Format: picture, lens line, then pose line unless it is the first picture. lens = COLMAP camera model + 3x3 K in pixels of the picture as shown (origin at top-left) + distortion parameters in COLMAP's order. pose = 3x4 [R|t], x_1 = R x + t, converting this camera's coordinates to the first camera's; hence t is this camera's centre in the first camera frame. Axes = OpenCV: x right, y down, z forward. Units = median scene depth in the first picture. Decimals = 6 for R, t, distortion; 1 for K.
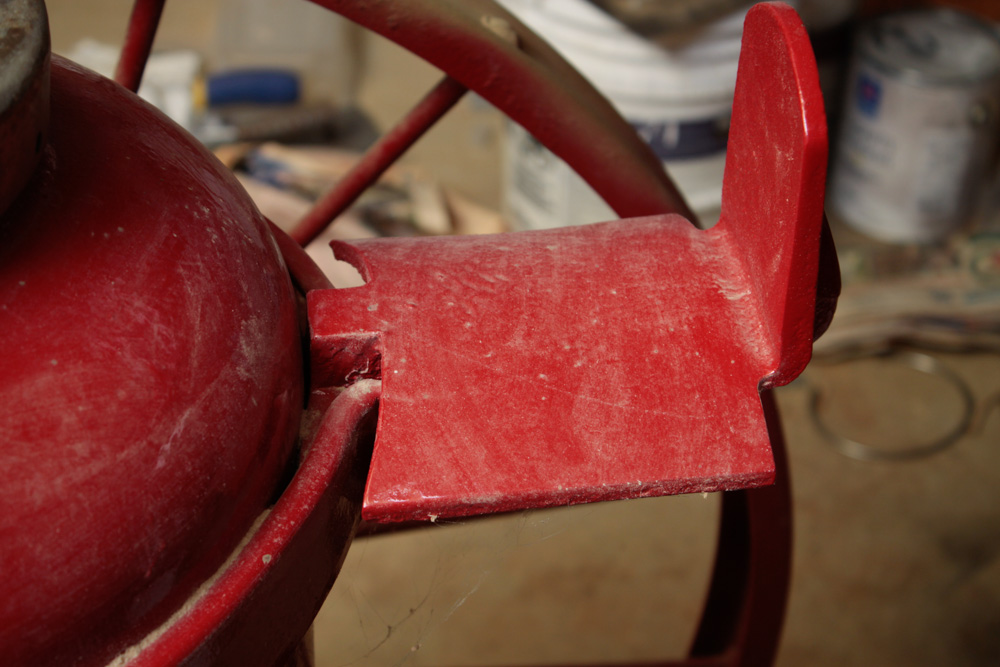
lens RADIAL K [[2182.1, 0, 503.2], [0, 2182.1, 336.5], [0, 0, 1]] dist [0.029742, 0.000000]
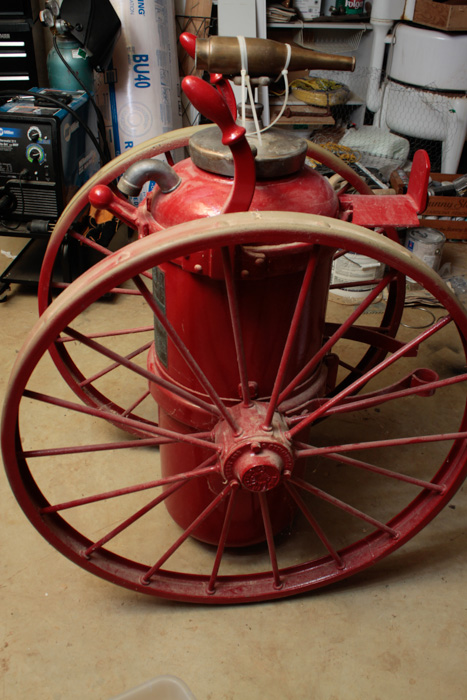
lens RADIAL K [[681.3, 0, 246.8], [0, 681.3, 338.1], [0, 0, 1]] dist [-0.105314, 0.000000]
pose [[0.998172, 0.044715, -0.040661, -0.253052], [-0.047208, 0.996923, -0.062574, 0.500650], [0.037738, 0.064379, 0.997212, -0.821858]]
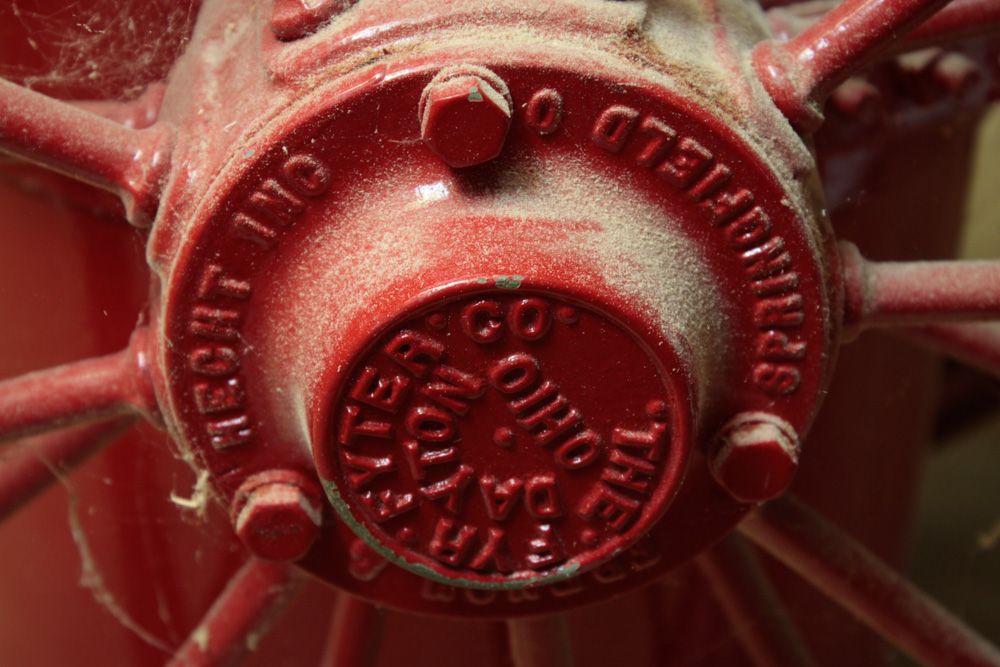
lens RADIAL K [[2471.7, 0, 498.5], [0, 2471.7, 334.3], [0, 0, 1]] dist [0.027866, 0.000000]
pose [[0.990920, 0.087303, -0.102255, -0.208783], [-0.096568, 0.991298, -0.089463, 0.780911], [0.093555, 0.098525, 0.990727, 0.285284]]
